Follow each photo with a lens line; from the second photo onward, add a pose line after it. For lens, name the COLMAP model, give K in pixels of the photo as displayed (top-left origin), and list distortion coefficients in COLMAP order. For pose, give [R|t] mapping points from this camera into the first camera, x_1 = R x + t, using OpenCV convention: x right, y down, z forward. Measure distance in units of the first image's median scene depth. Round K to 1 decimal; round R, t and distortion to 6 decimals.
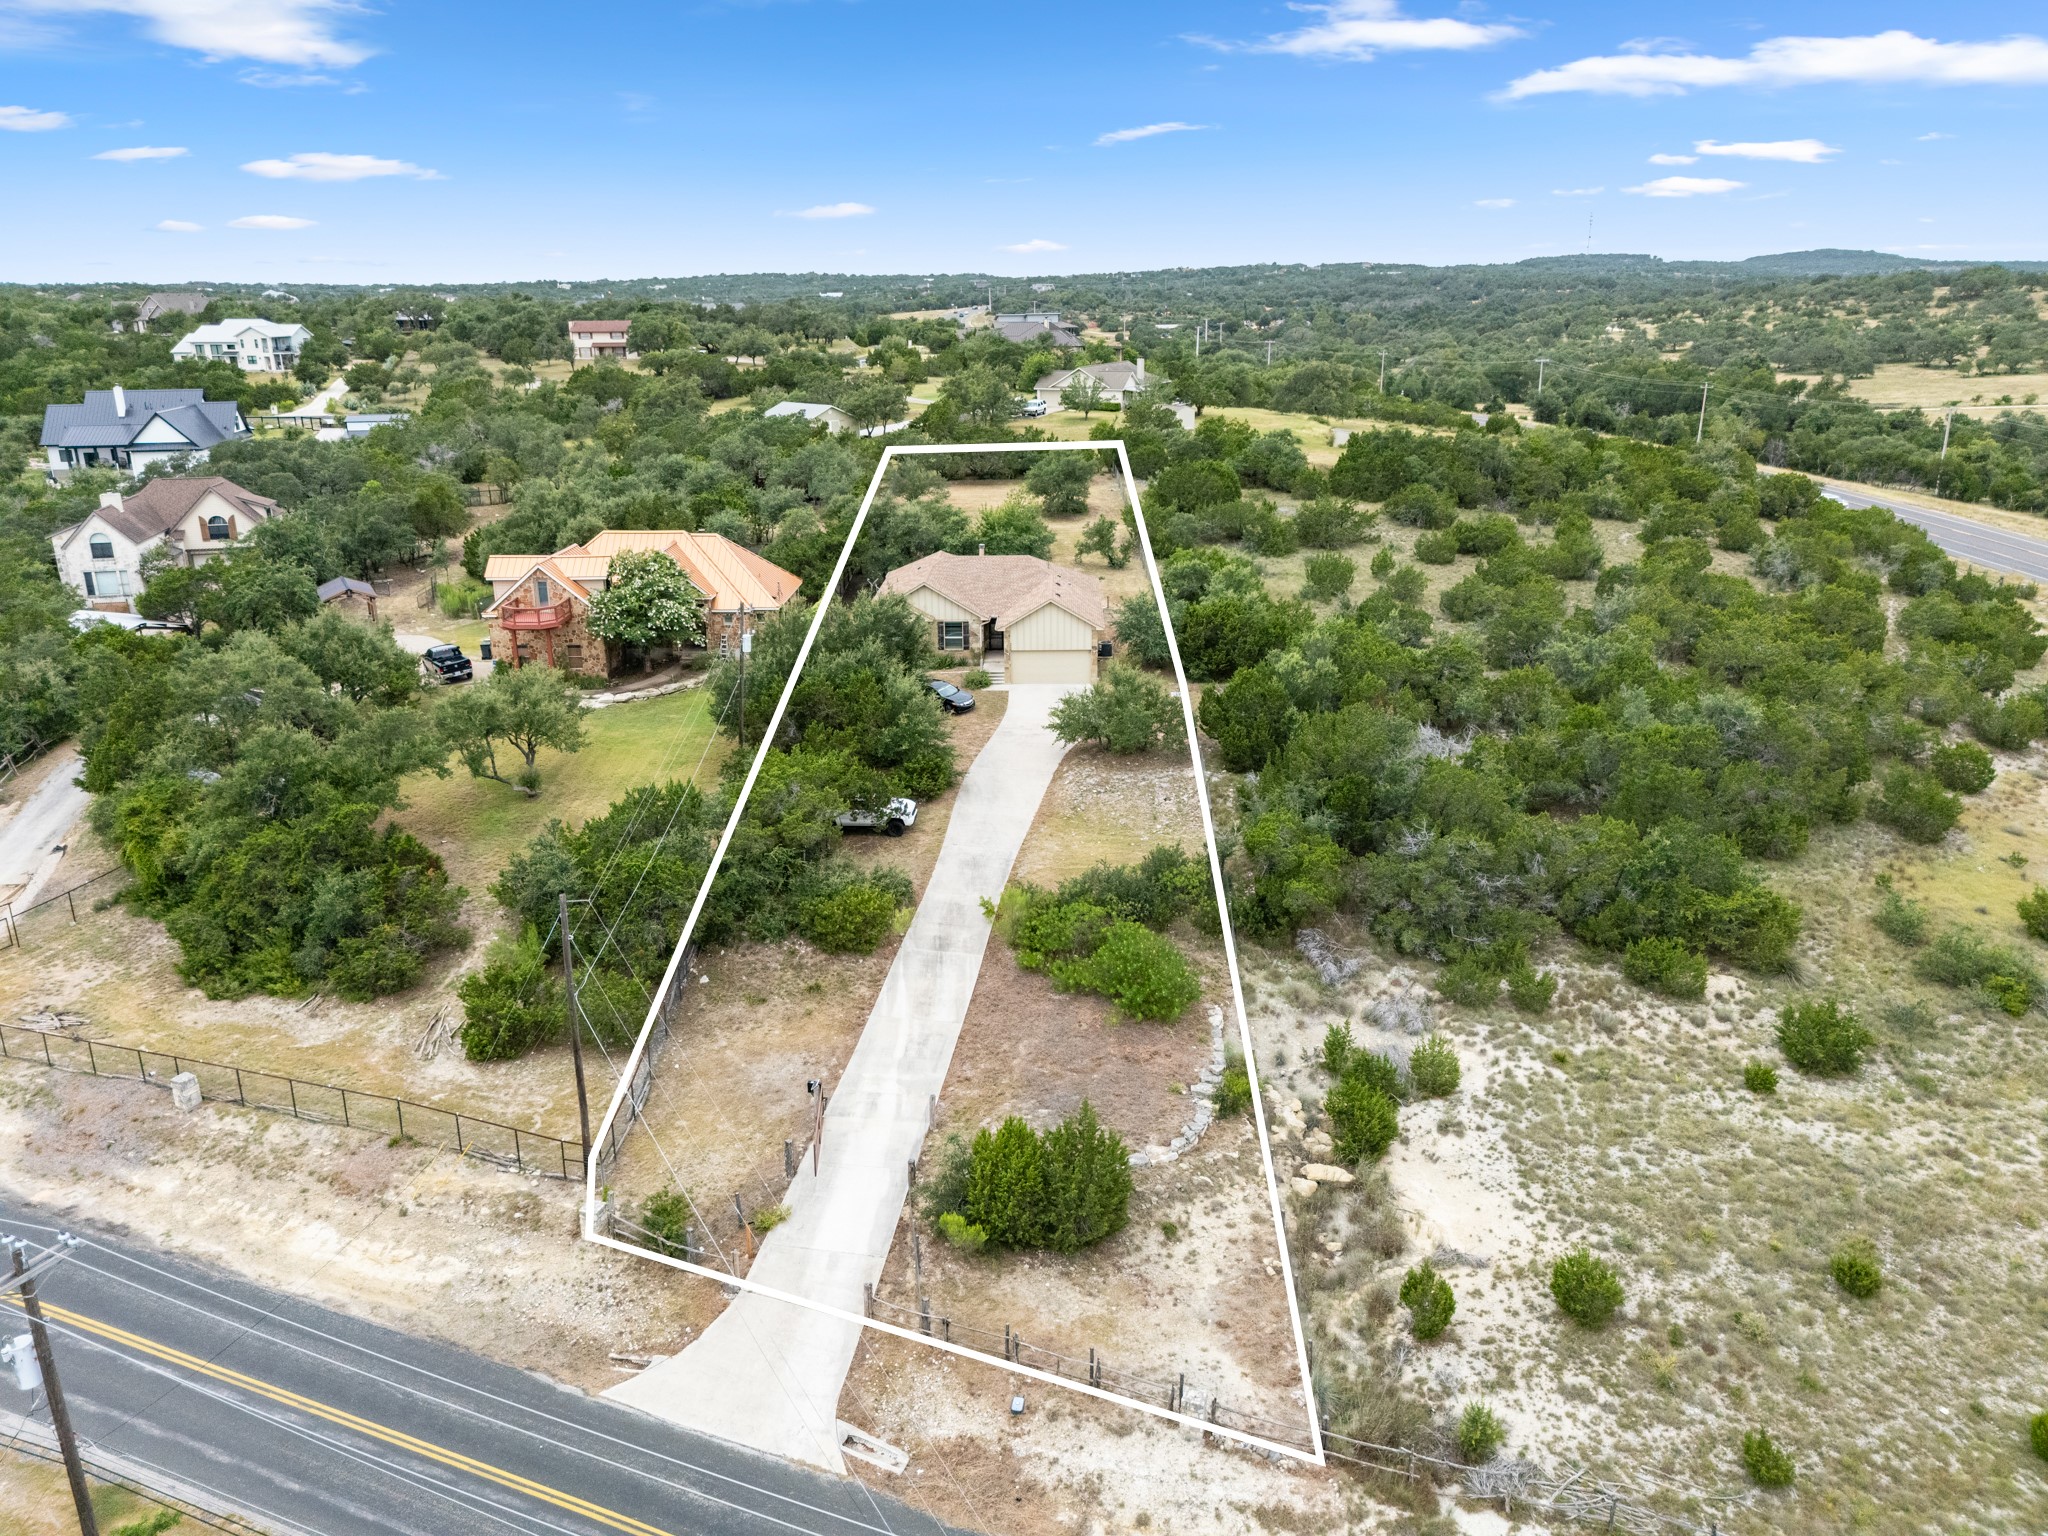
lens RADIAL K [[1482.8, 0, 1030.2], [0, 1482.8, 773.1], [0, 0, 1]] dist [0.059875, -0.068443]
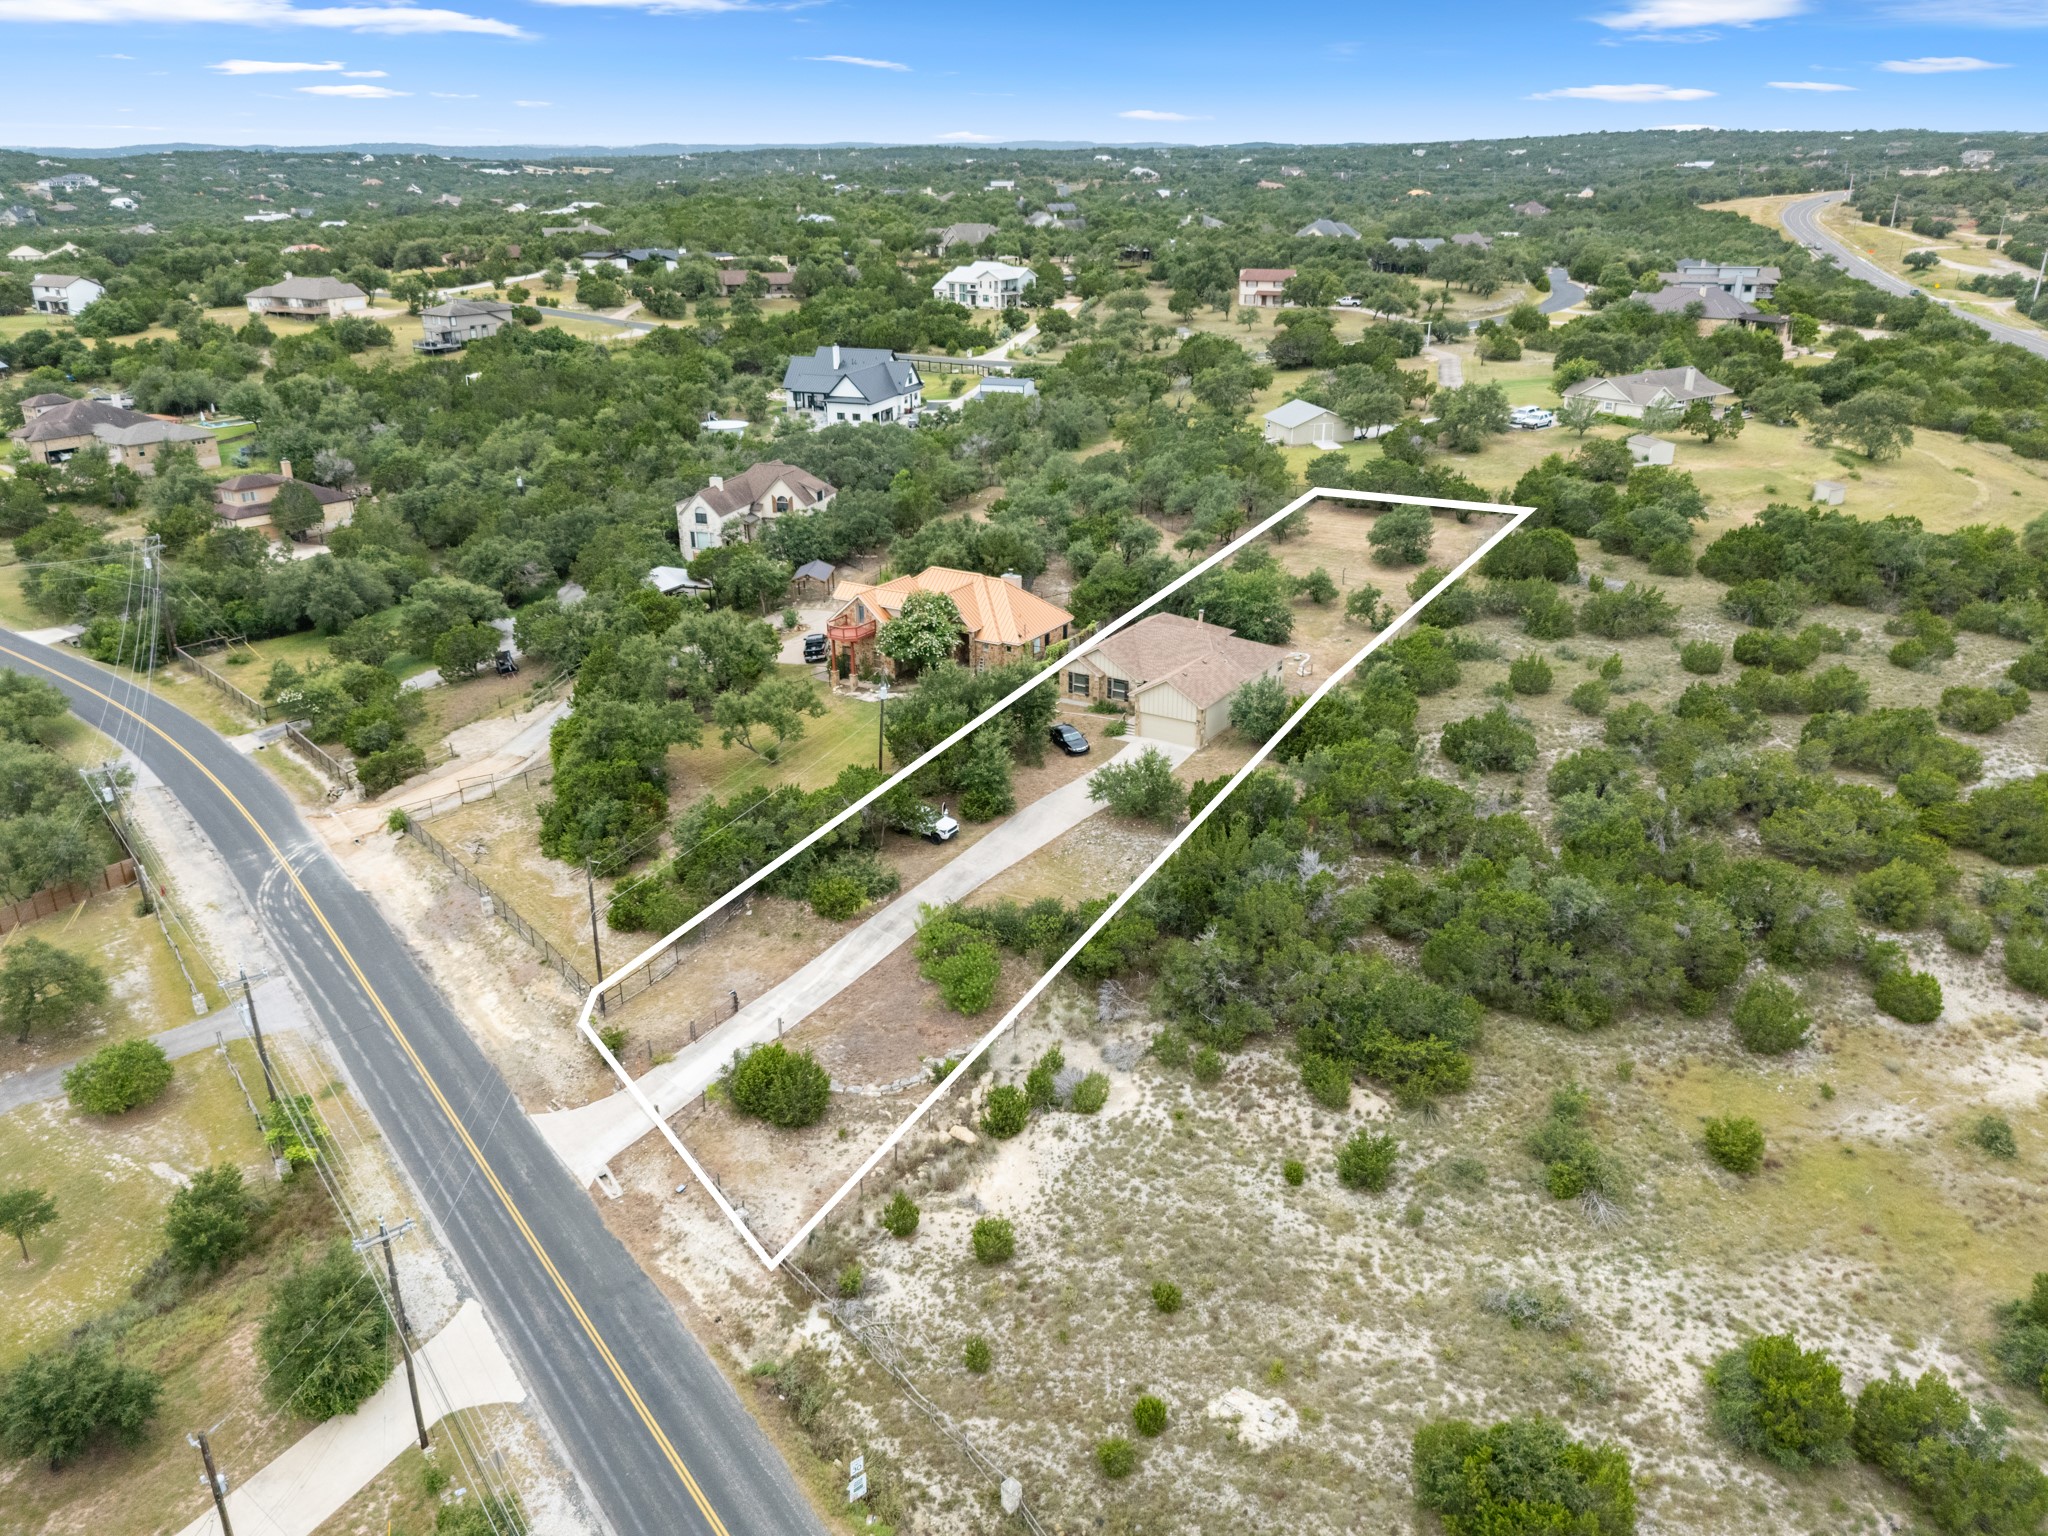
lens RADIAL K [[1482.8, 0, 1030.2], [0, 1482.8, 773.1], [0, 0, 1]] dist [0.059875, -0.068443]
pose [[0.862207, 0.196115, -0.467053, 0.501682], [-0.157247, 0.980087, 0.121251, -0.165755], [0.481532, -0.031100, 0.875876, -0.173889]]
